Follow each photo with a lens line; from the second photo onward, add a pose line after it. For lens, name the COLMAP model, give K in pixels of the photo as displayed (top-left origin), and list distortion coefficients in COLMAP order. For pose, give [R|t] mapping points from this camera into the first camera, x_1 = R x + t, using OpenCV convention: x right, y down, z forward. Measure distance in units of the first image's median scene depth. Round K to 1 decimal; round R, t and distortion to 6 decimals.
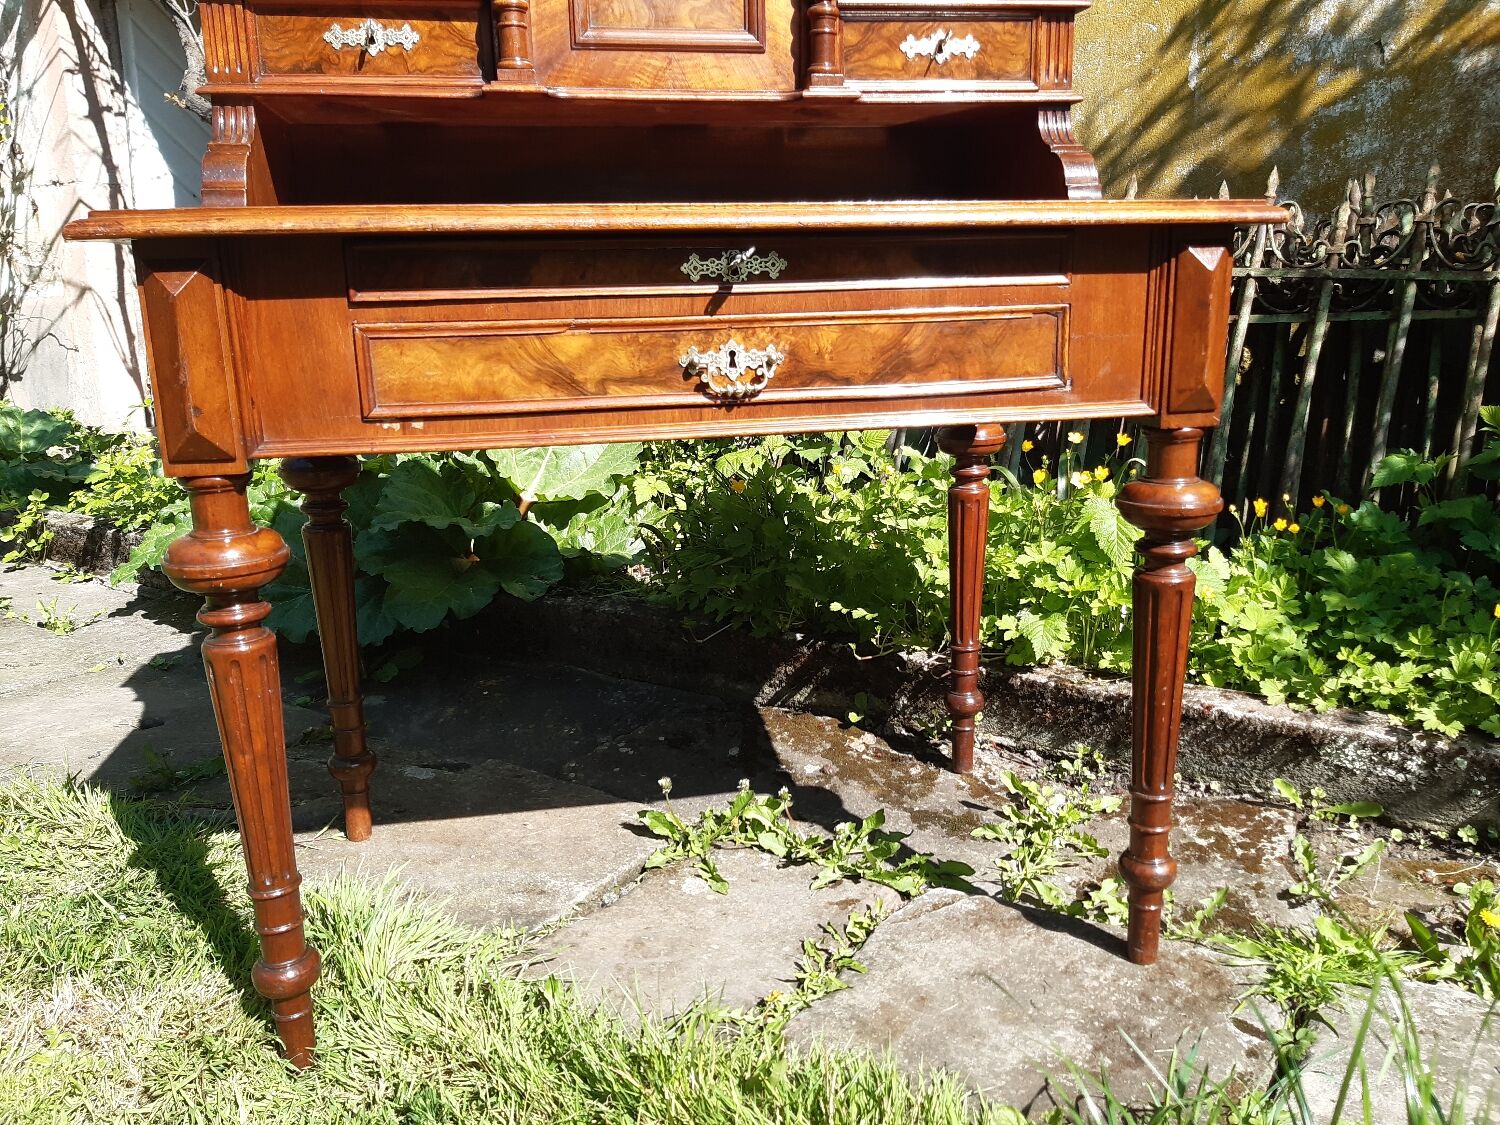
lens RADIAL K [[1174.2, 0, 759.6], [0, 1174.2, 567.5], [0, 0, 1]] dist [0.060535, -0.118672]
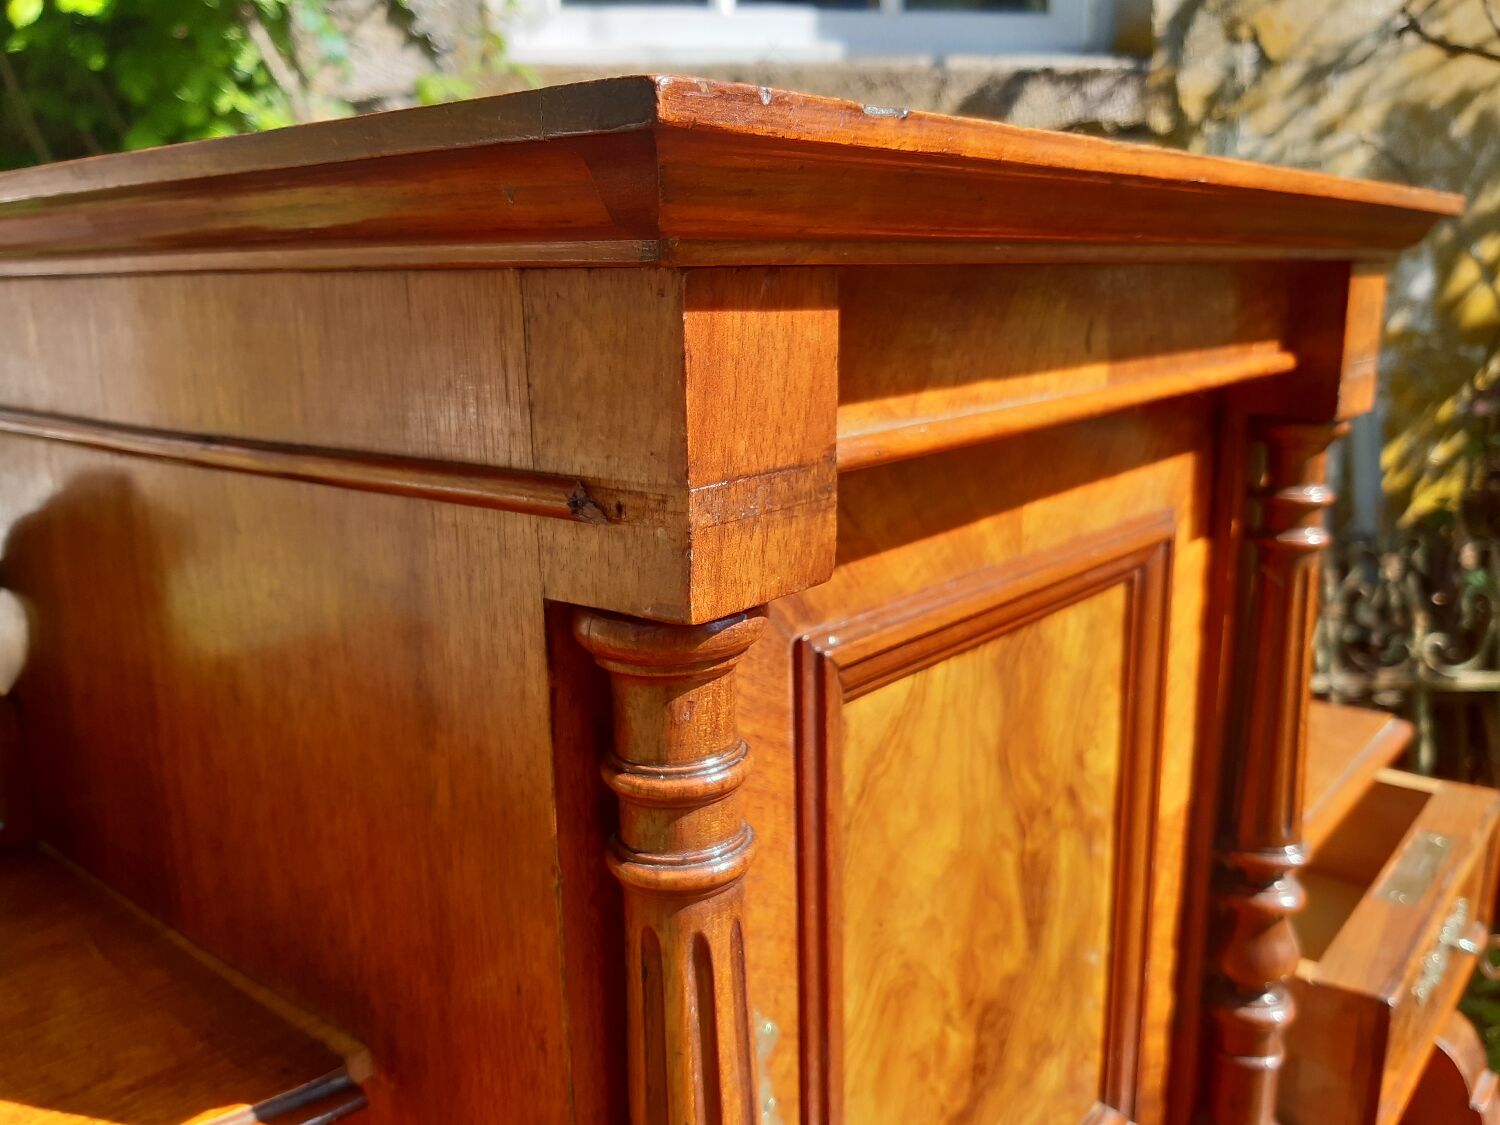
lens RADIAL K [[1316.7, 0, 779.1], [0, 1316.7, 552.2], [0, 0, 1]] dist [-0.039979, -0.010444]
pose [[0.769997, -0.128186, 0.625038, -0.269136], [0.155849, 0.987724, 0.010574, -0.564897], [-0.618721, 0.089270, 0.780523, 0.670153]]
